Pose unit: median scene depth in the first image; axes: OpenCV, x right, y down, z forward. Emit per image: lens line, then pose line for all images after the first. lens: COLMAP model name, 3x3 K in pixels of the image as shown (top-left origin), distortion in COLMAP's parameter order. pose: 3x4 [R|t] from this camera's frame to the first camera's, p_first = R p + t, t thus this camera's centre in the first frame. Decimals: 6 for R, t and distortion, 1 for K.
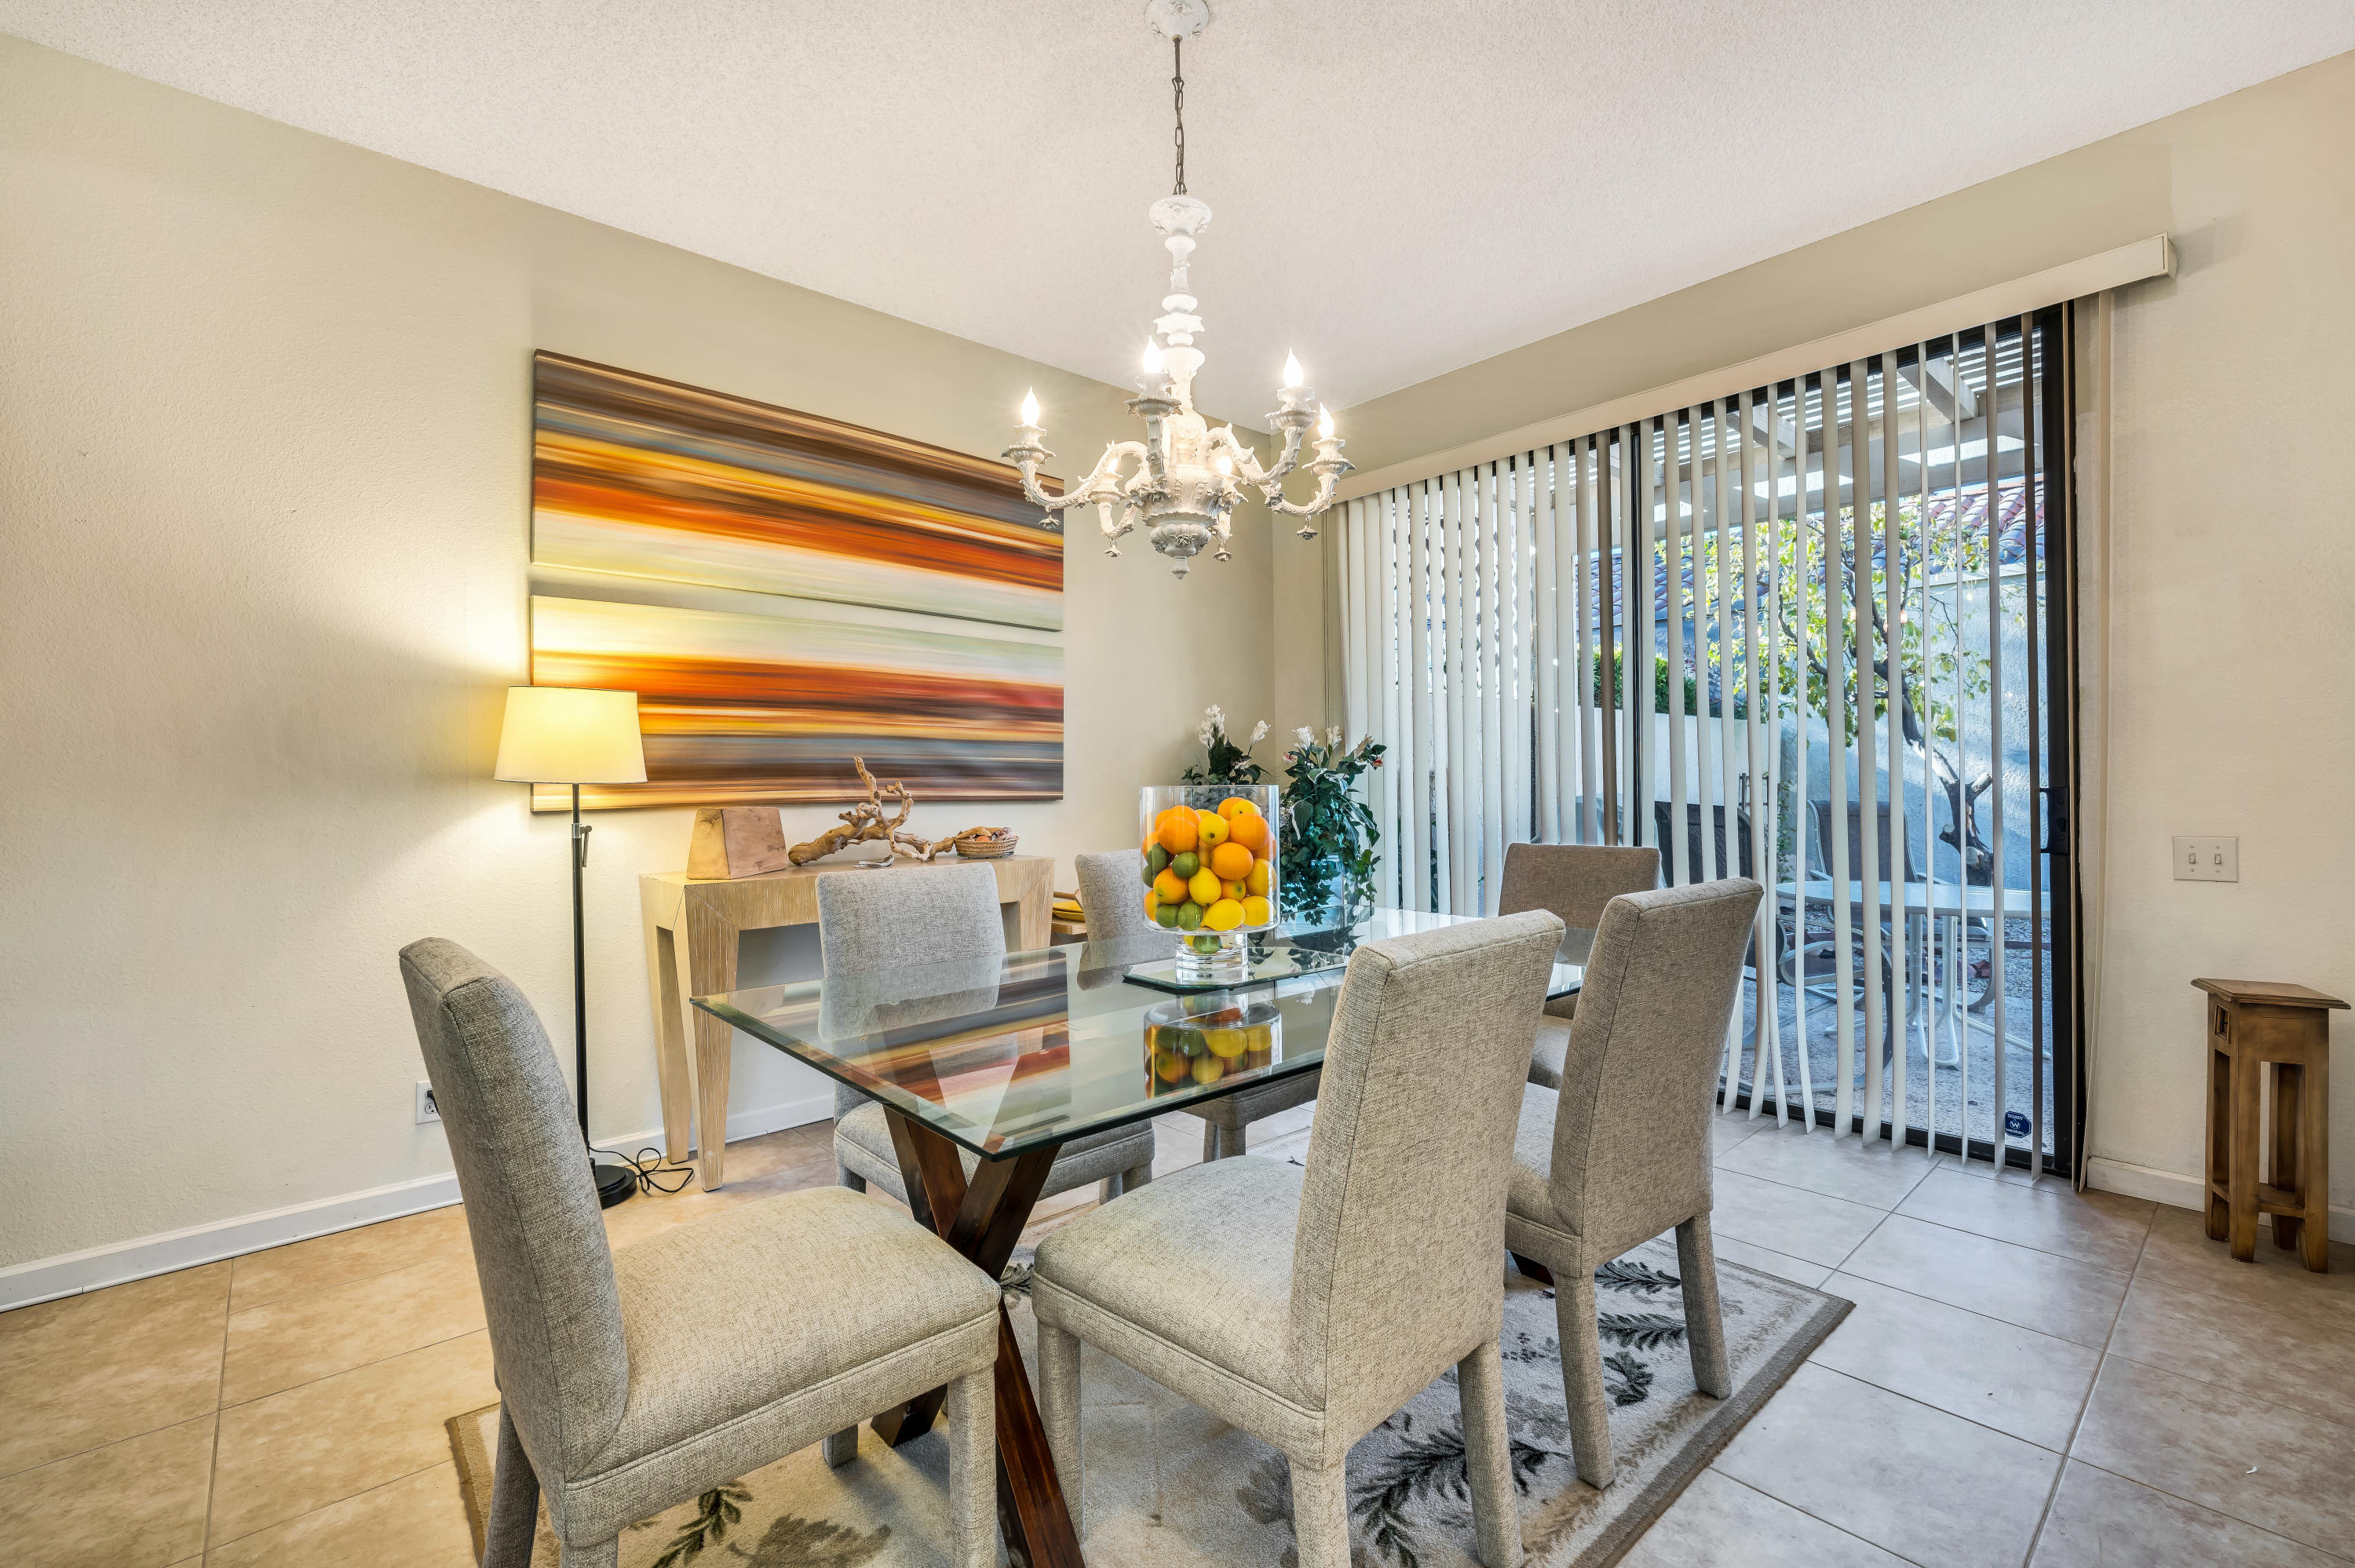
lens RADIAL K [[997.7, 0, 1173.1], [0, 997.7, 790.6], [0, 0, 1]] dist [-0.003721, 0.002230]
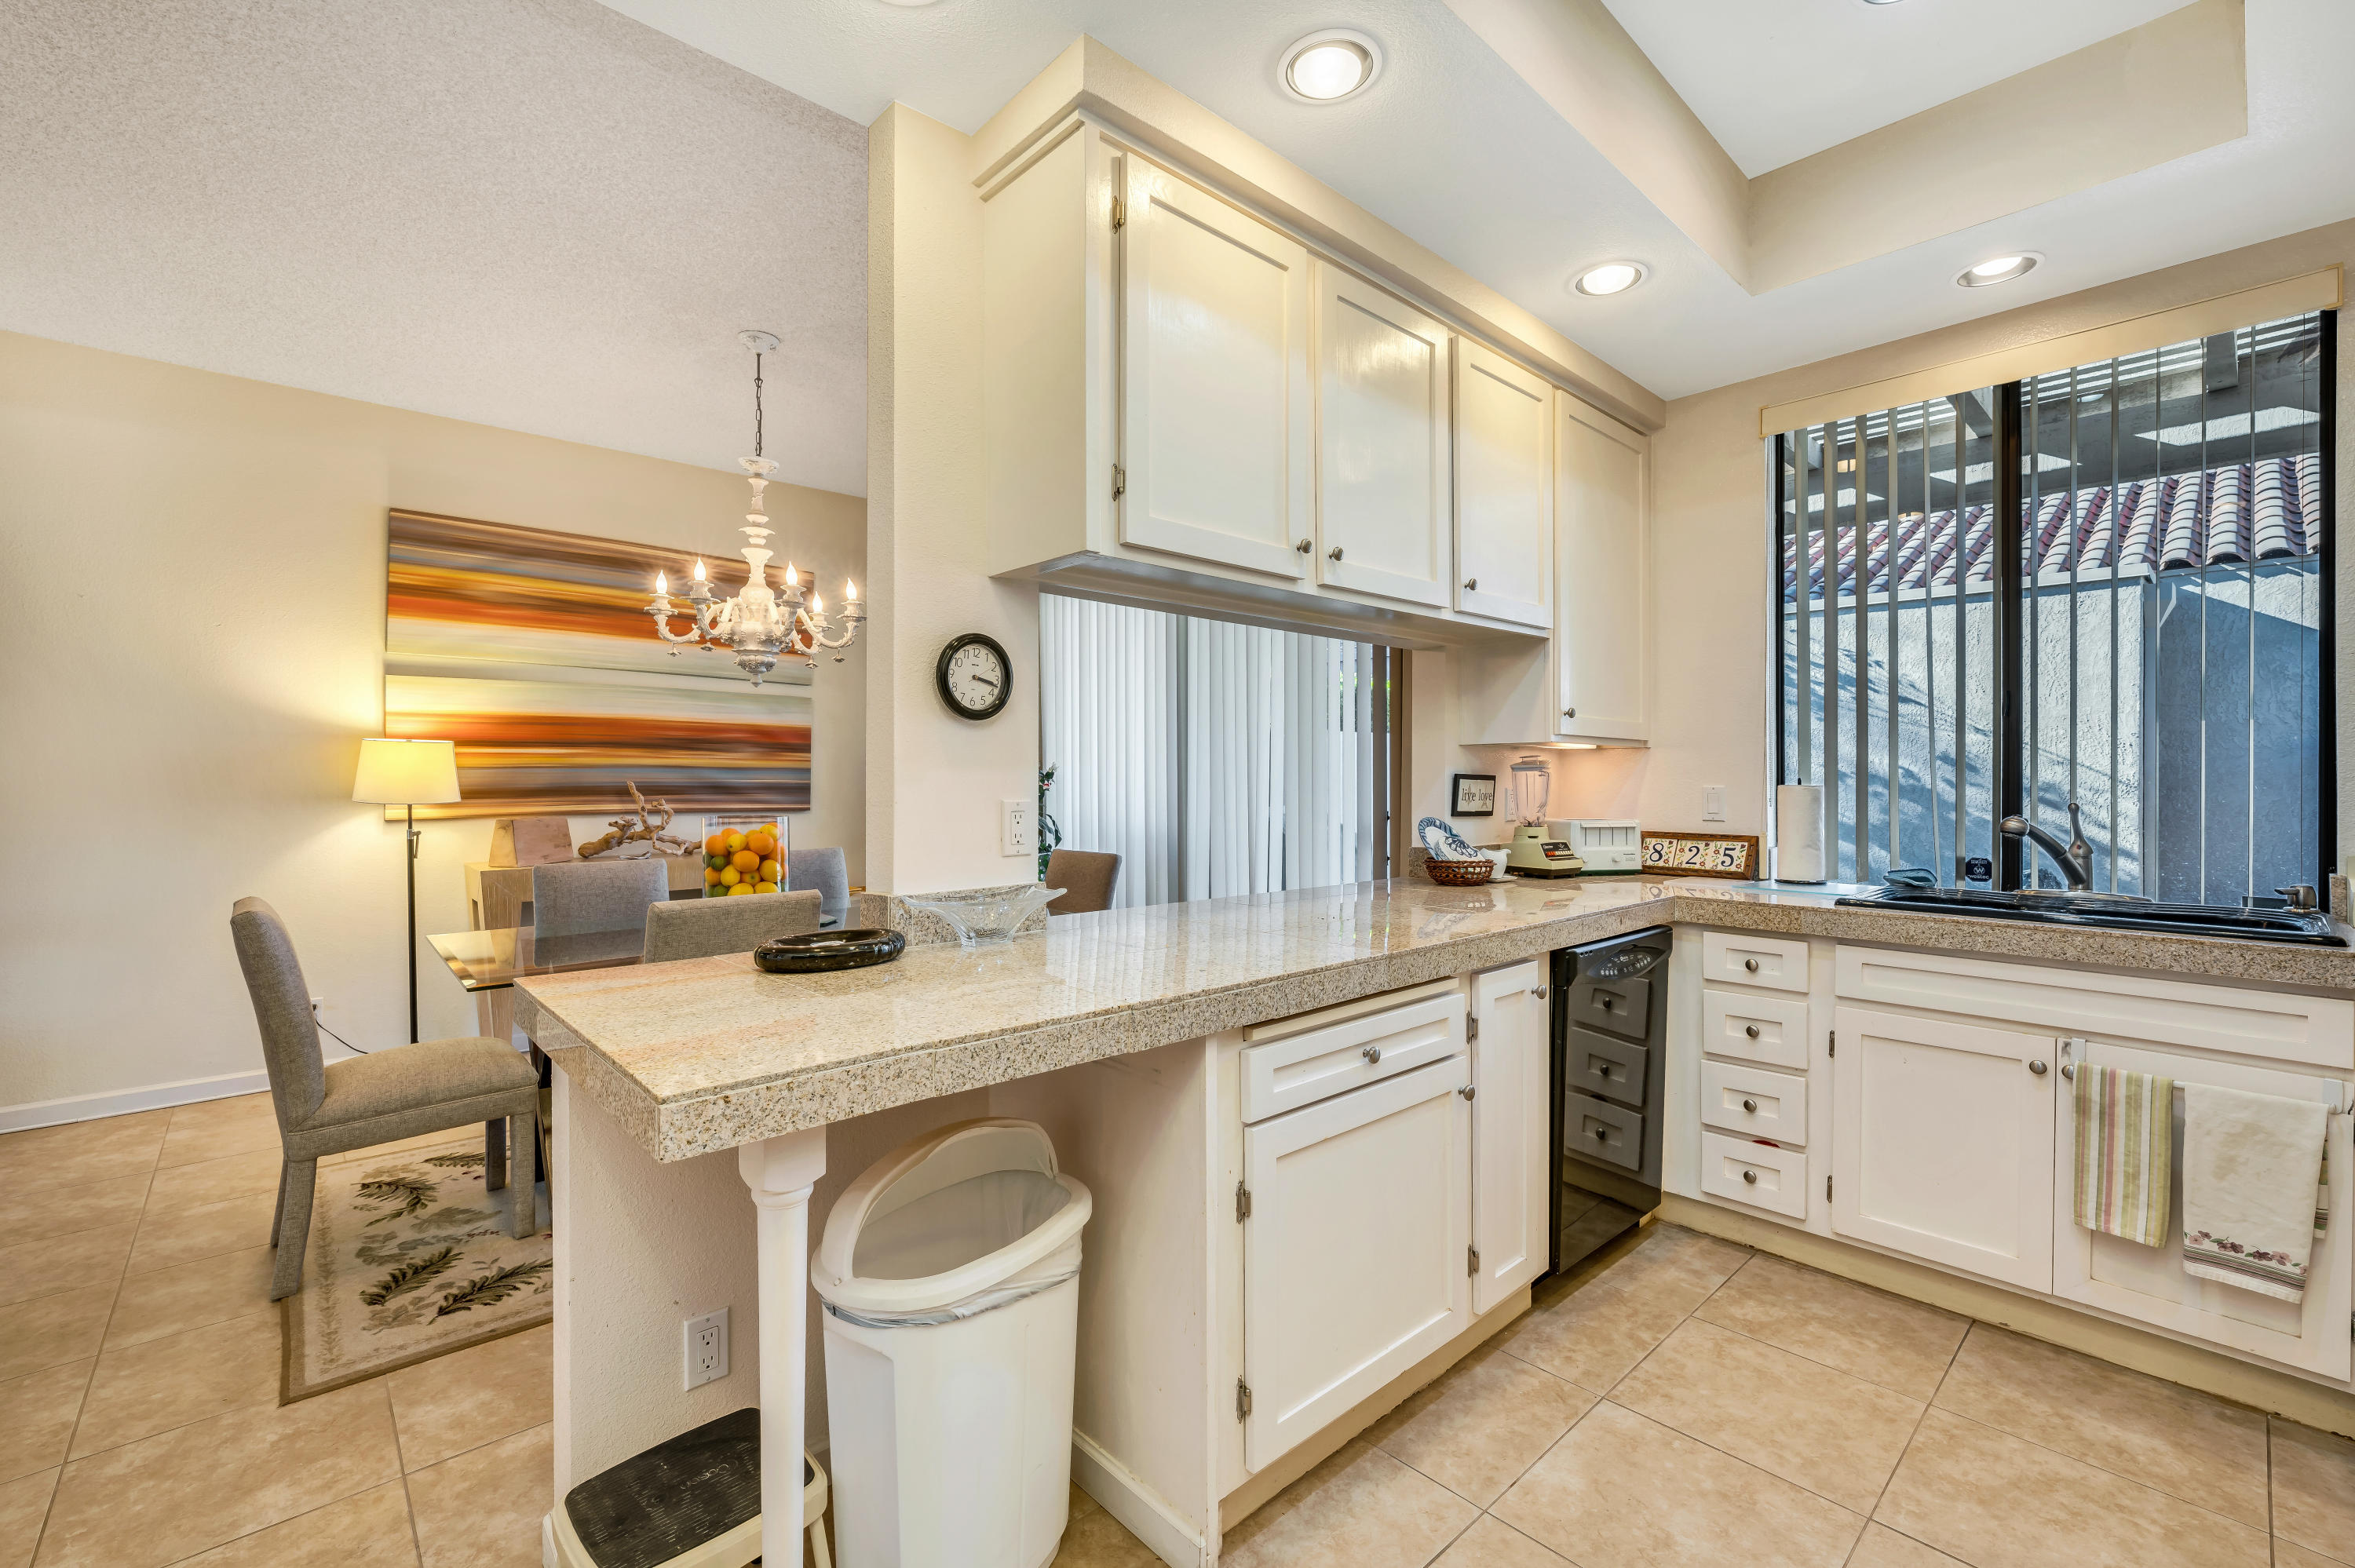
lens RADIAL K [[997.7, 0, 1180.4], [0, 997.7, 781.9], [0, 0, 1]] dist [-0.003721, 0.002230]
pose [[0.999914, 0.012319, 0.004493, 0.547680], [-0.012331, 0.999920, 0.002761, -0.055768], [-0.004458, -0.002817, 0.999986, -0.500528]]
